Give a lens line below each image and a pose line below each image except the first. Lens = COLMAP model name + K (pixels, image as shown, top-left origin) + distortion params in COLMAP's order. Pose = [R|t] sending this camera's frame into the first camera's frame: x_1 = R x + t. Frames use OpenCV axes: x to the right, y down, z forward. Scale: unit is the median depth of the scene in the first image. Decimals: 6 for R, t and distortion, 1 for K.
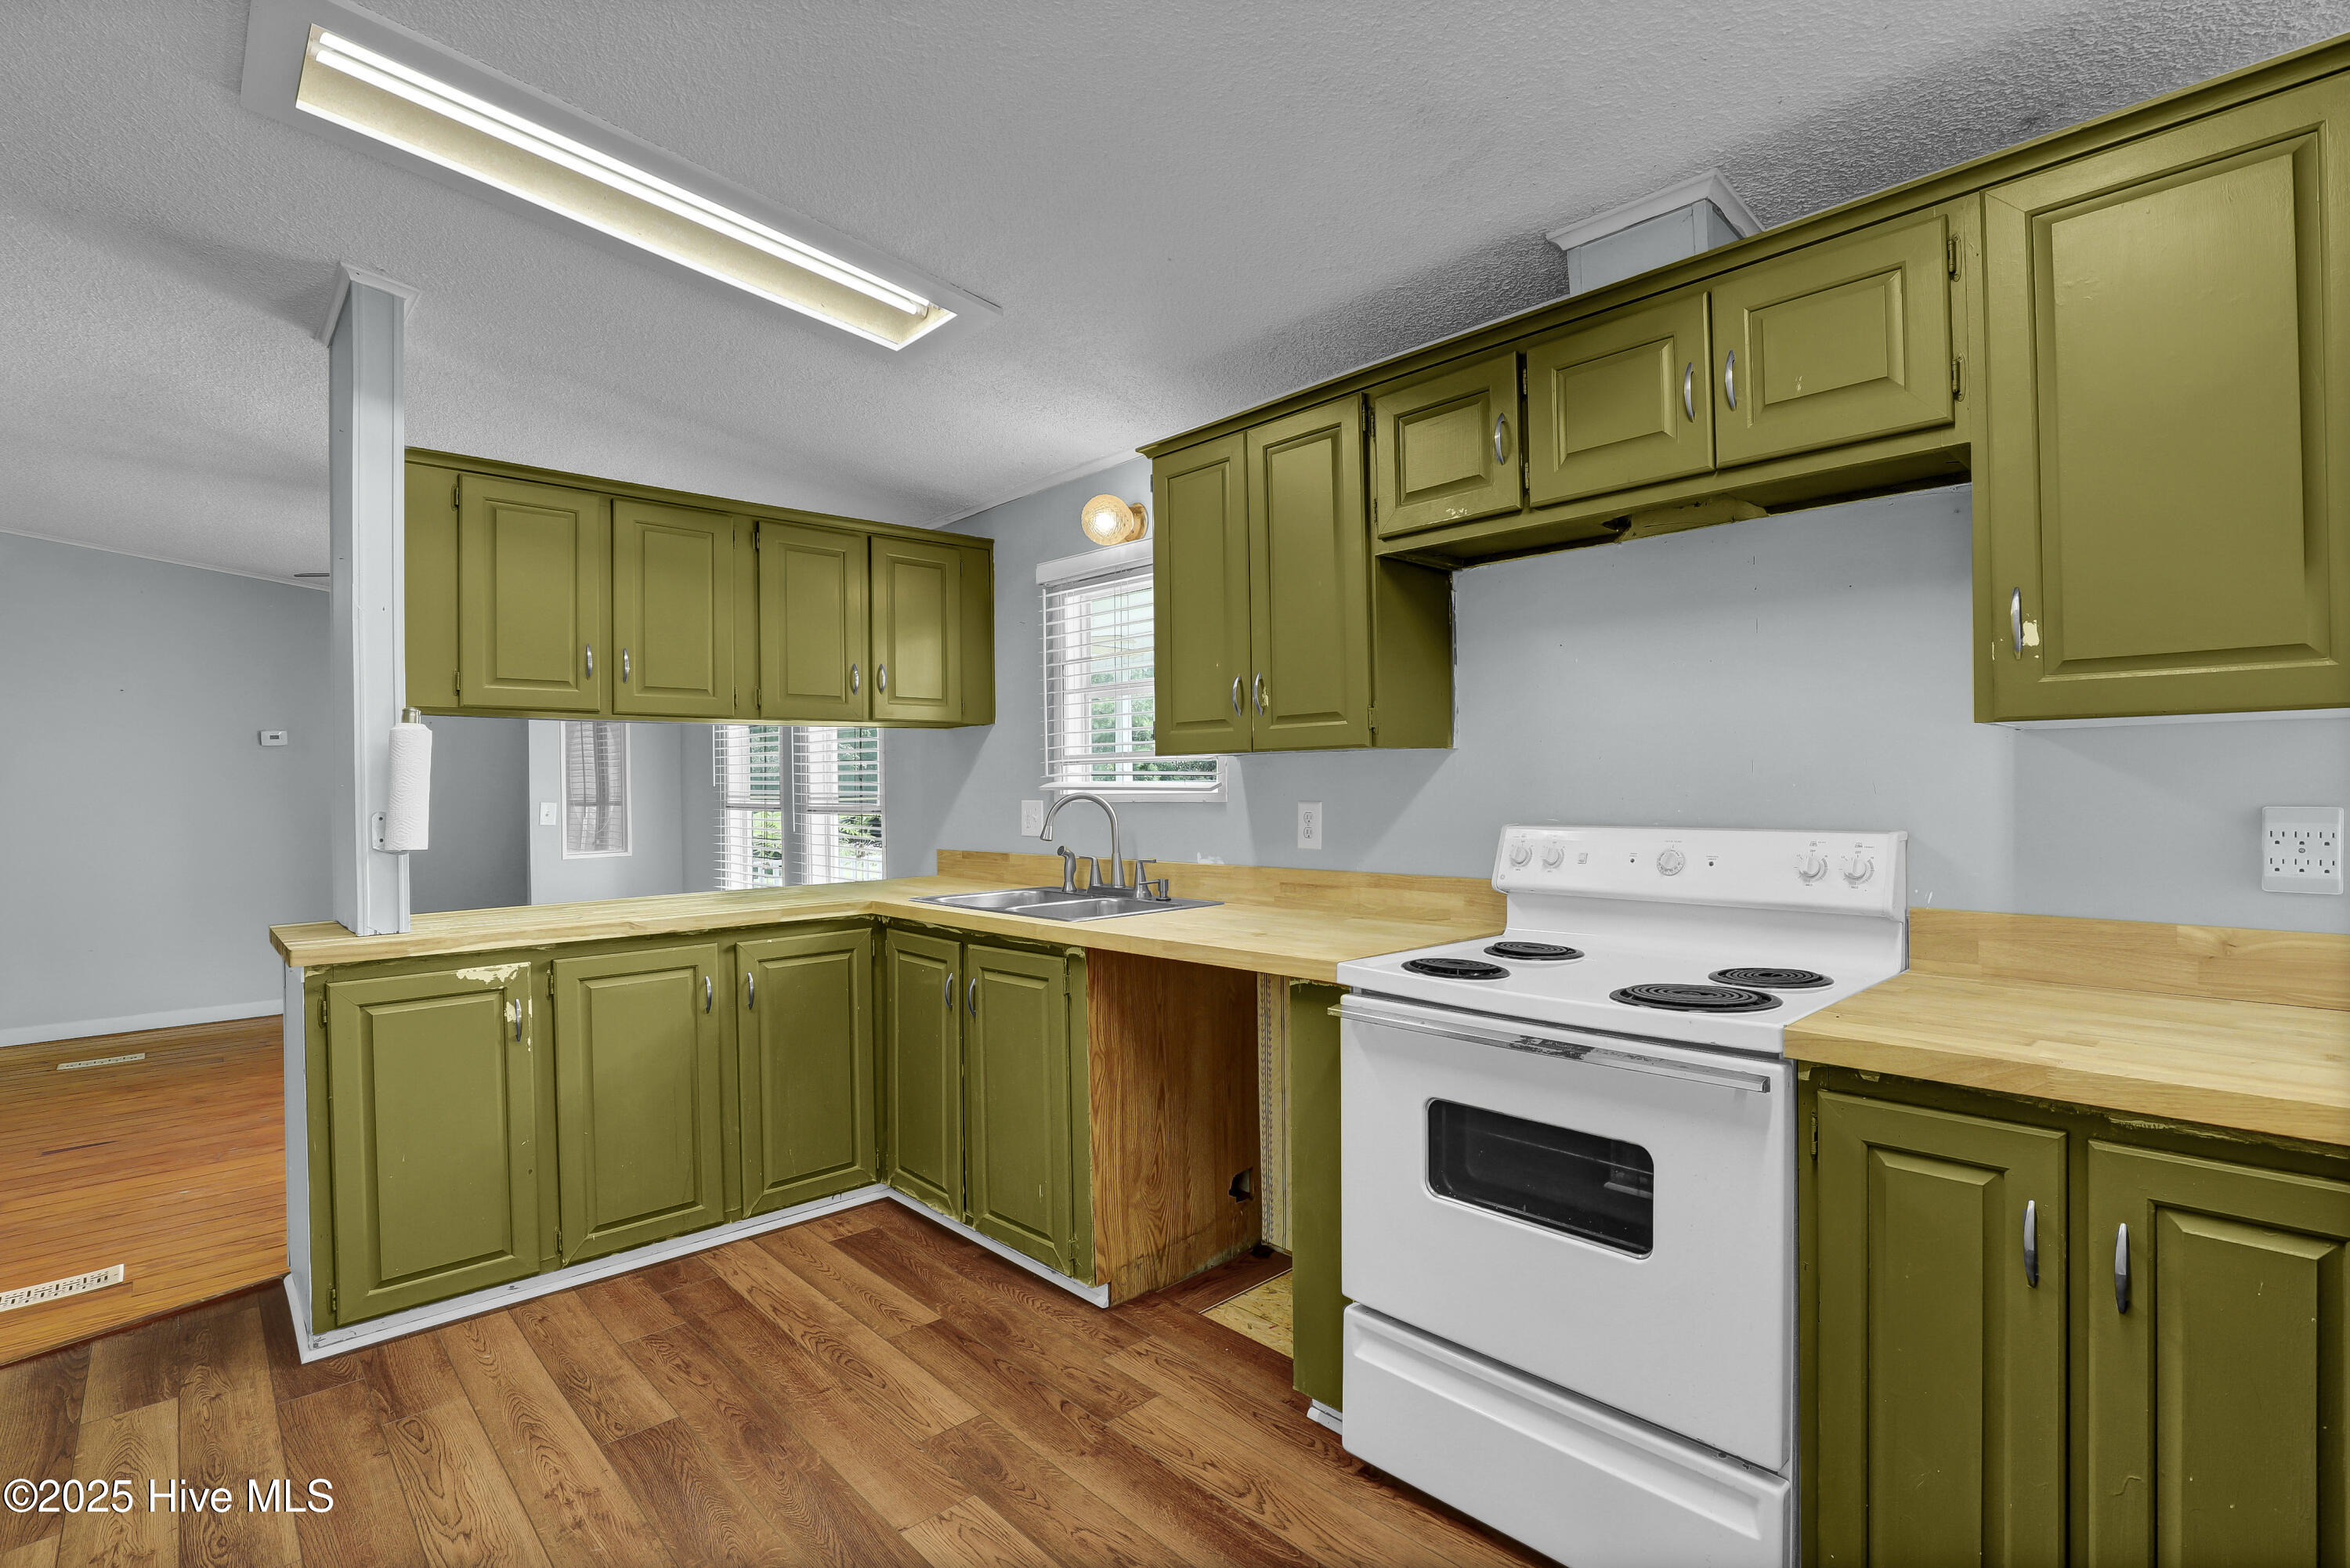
lens RADIAL K [[1101.3, 0, 1181.8], [0, 1101.3, 792.1], [0, 0, 1]] dist [-0.014956, -0.000346]
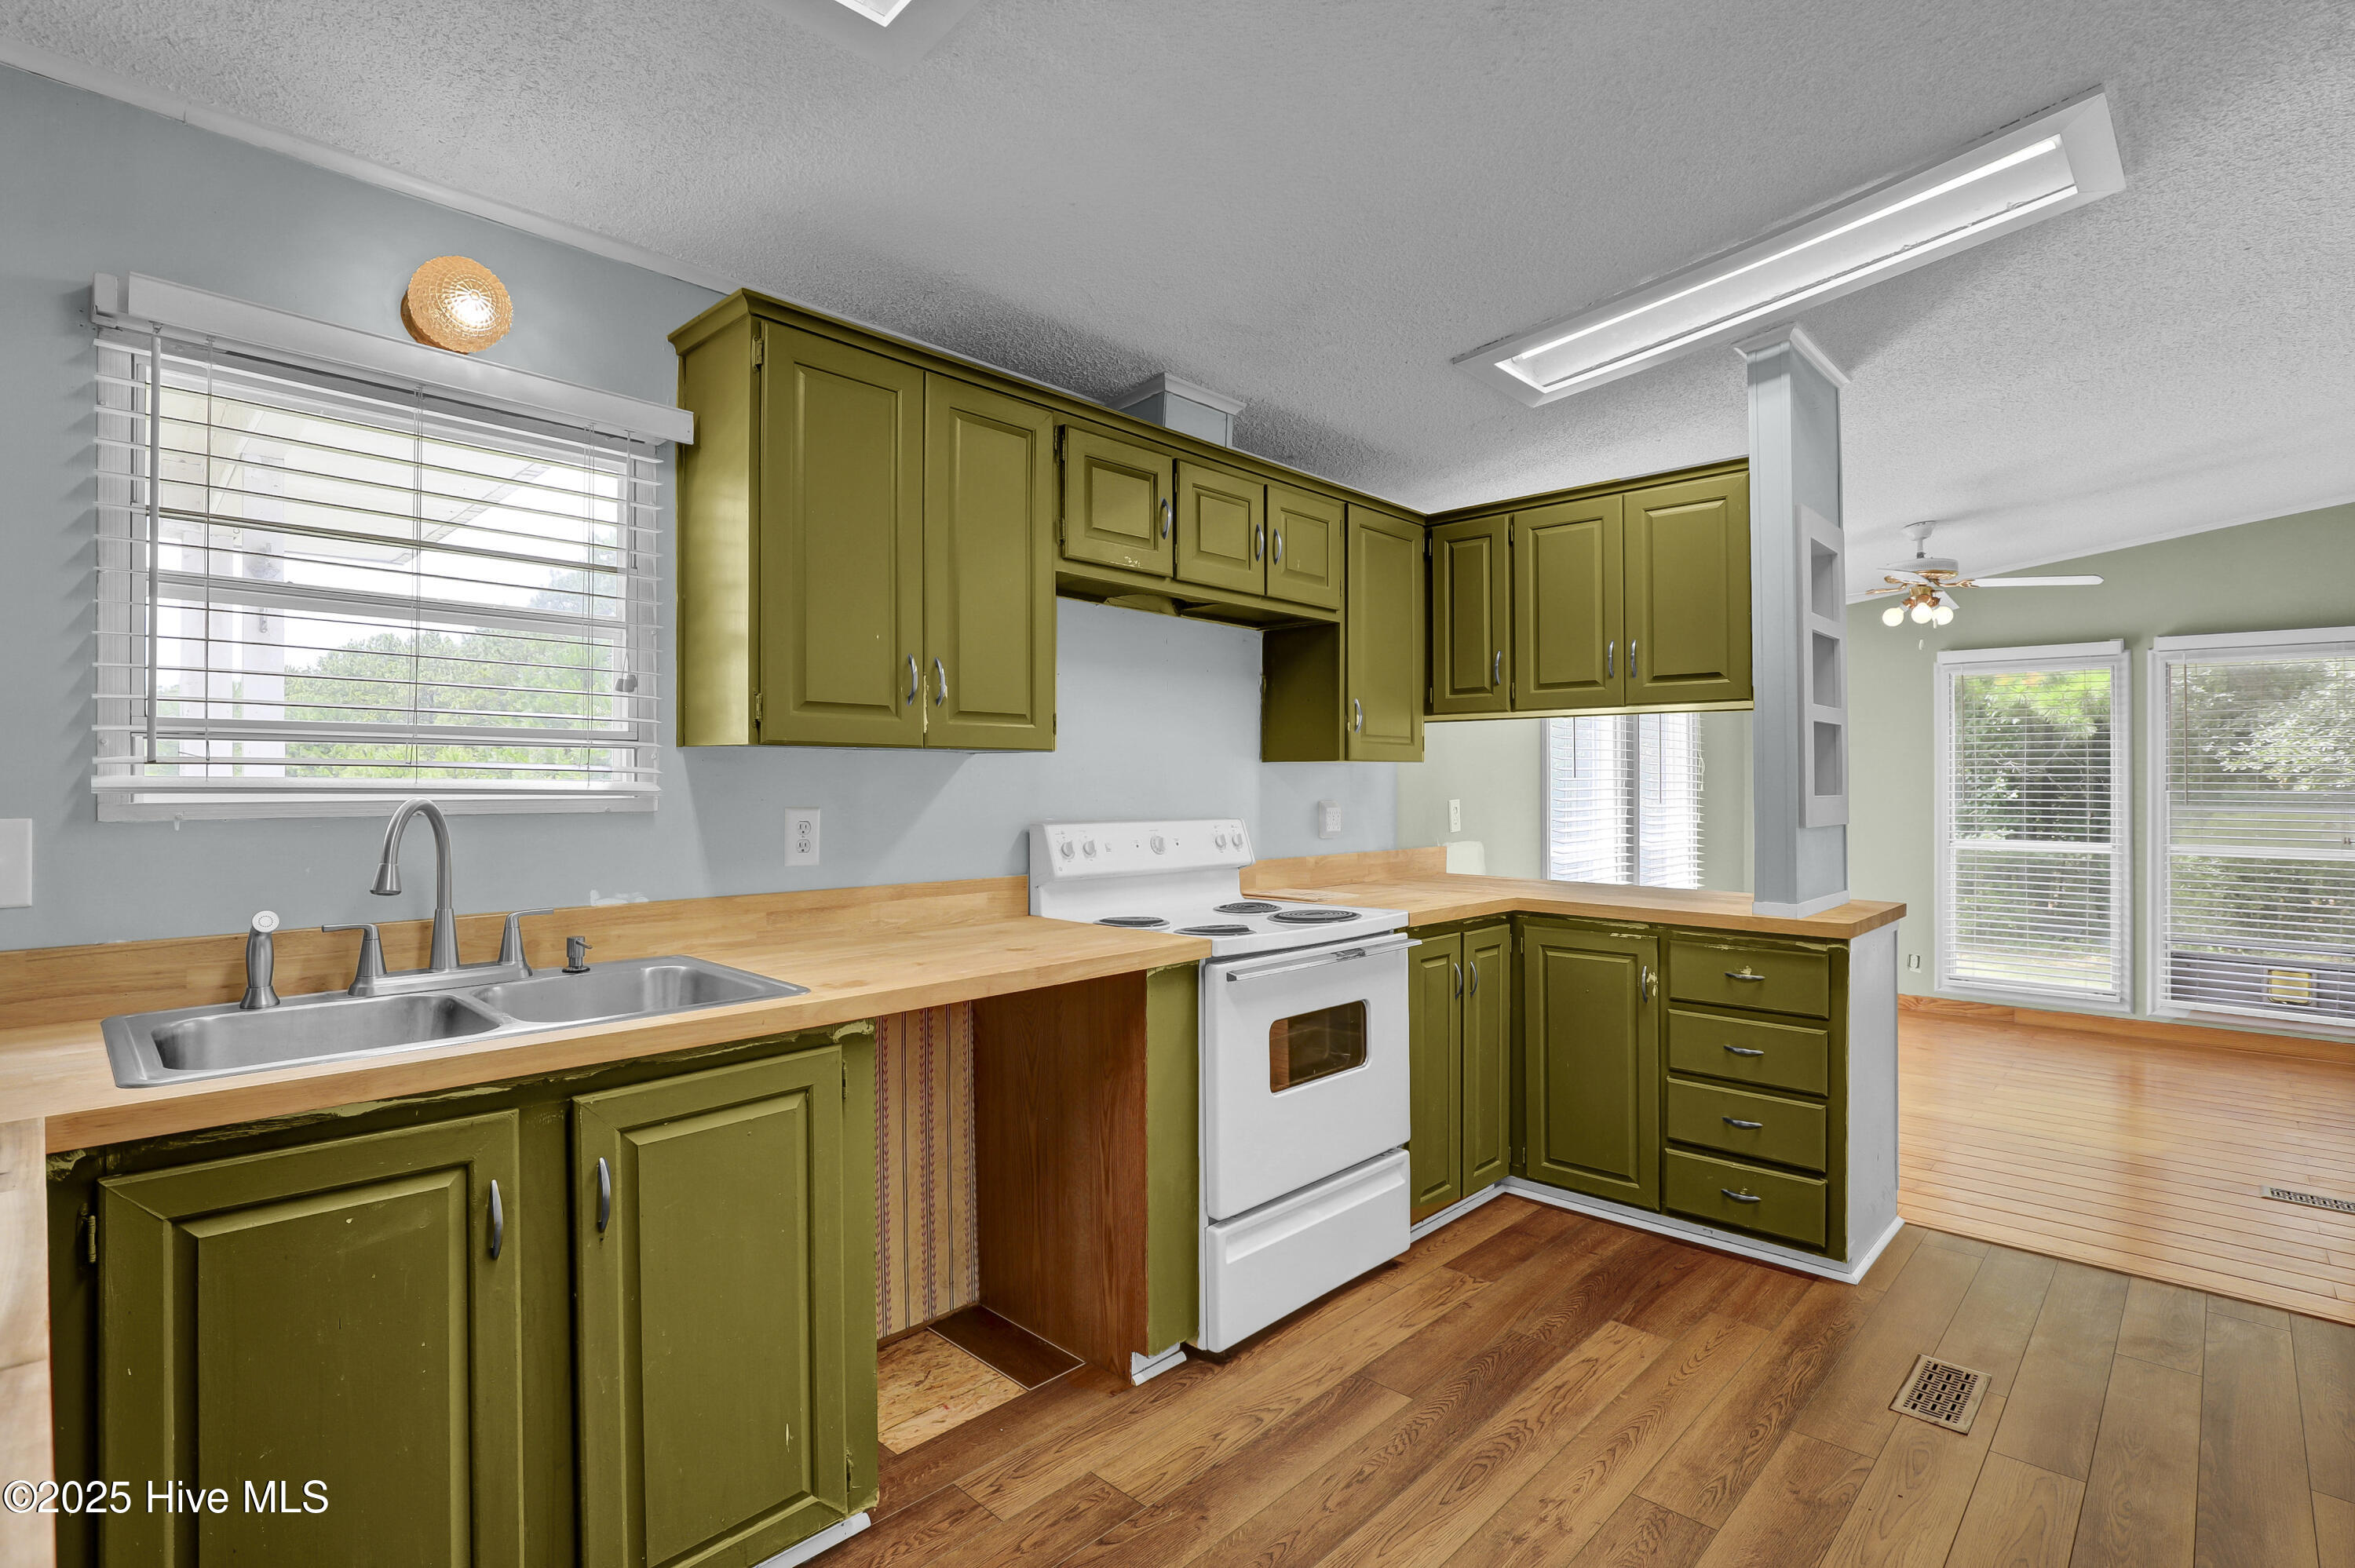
lens RADIAL K [[1103.6, 0, 1180.8], [0, 1103.6, 783.7], [0, 0, 1]] dist [-0.014956, -0.000346]
pose [[-0.041152, 0.012663, 0.999073, -0.923927], [0.005591, 0.999907, -0.012443, 0.002967], [-0.999137, 0.005074, -0.041219, 0.965474]]
